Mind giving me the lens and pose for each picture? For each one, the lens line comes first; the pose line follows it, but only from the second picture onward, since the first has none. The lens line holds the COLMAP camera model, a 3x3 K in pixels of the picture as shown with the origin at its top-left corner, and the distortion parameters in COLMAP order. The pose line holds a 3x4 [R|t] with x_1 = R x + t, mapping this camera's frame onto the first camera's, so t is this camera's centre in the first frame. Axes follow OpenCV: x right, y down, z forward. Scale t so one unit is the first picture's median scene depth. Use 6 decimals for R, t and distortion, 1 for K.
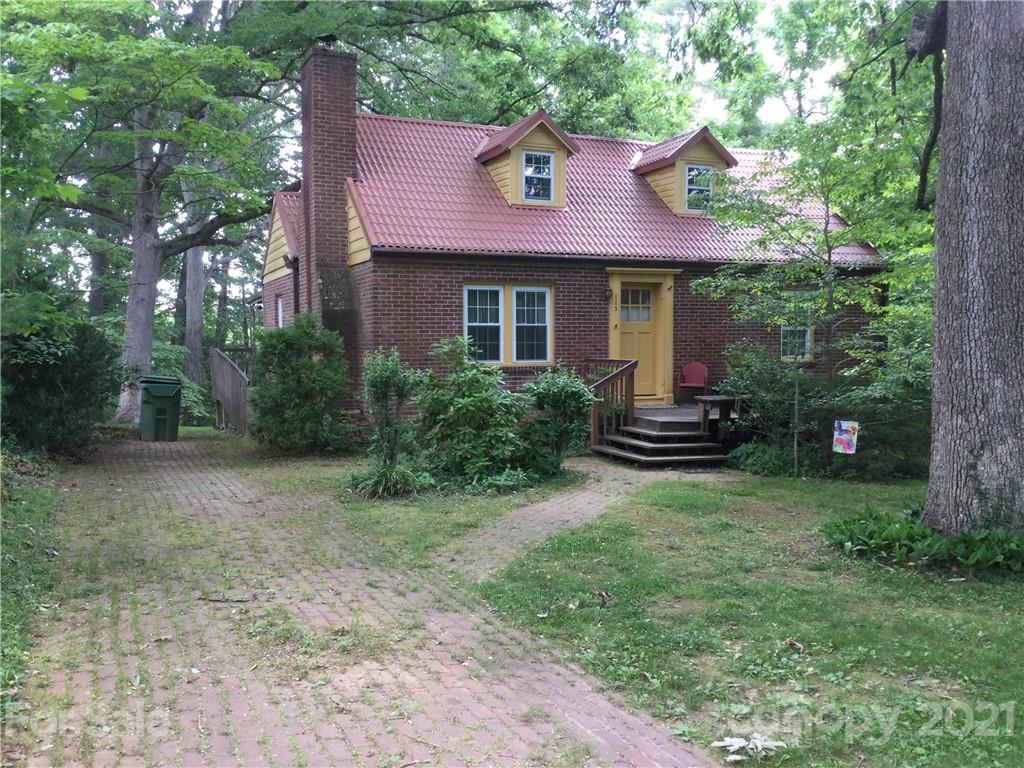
lens RADIAL K [[923.7, 0, 512.6], [0, 923.7, 387.7], [0, 0, 1]] dist [0.125177, -0.226459]
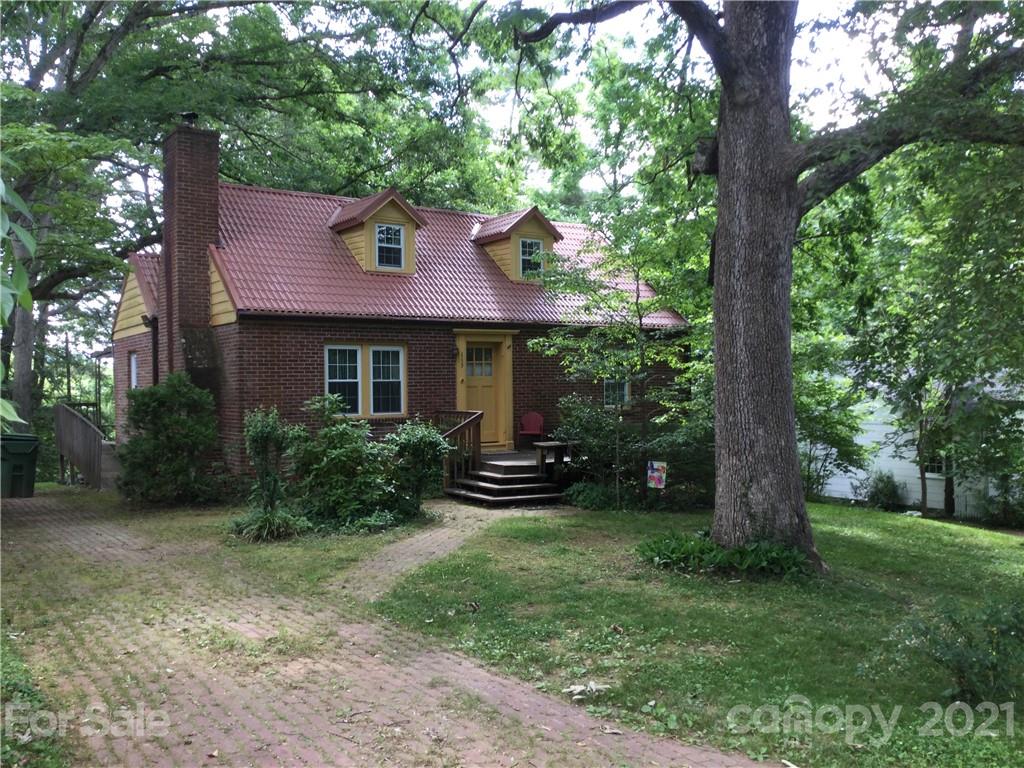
lens RADIAL K [[916.9, 0, 514.1], [0, 916.9, 386.7], [0, 0, 1]] dist [0.150152, -0.289494]
pose [[0.983460, -0.007985, 0.180948, -0.034233], [0.016997, 0.998688, -0.048311, -0.006047], [-0.180324, 0.050587, 0.982305, -0.123321]]
